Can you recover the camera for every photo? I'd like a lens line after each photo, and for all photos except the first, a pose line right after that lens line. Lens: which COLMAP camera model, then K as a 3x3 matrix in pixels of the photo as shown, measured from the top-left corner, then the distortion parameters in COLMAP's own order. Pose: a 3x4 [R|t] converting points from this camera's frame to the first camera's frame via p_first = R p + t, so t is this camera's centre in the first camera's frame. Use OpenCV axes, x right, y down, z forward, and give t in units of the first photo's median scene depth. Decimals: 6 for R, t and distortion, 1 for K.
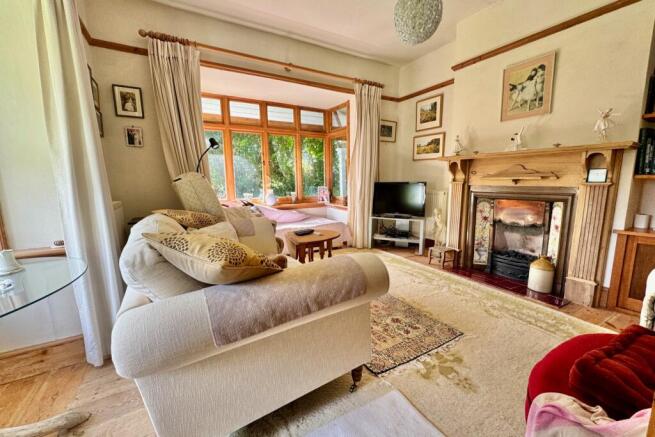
lens RADIAL K [[258.6, 0, 329.2], [0, 258.6, 217.1], [0, 0, 1]] dist [0.001114, -0.000325]
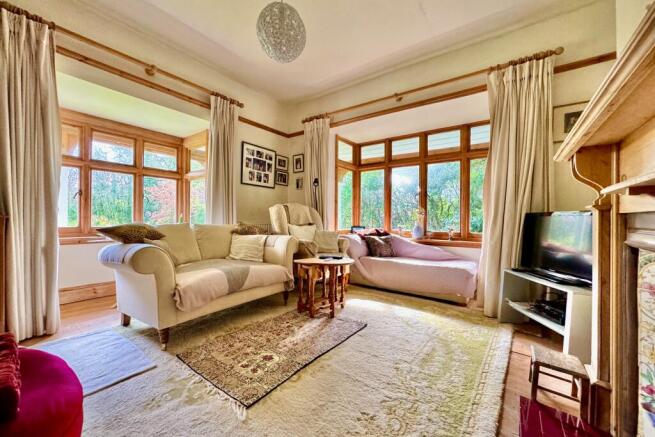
lens RADIAL K [[258.6, 0, 330.2], [0, 258.6, 219.6], [0, 0, 1]] dist [0.001114, -0.000325]
pose [[0.411548, 0.019336, -0.911183, 0.823380], [-0.147299, 0.988042, -0.045562, -0.041918], [0.899406, 0.152967, 0.409475, 0.546332]]
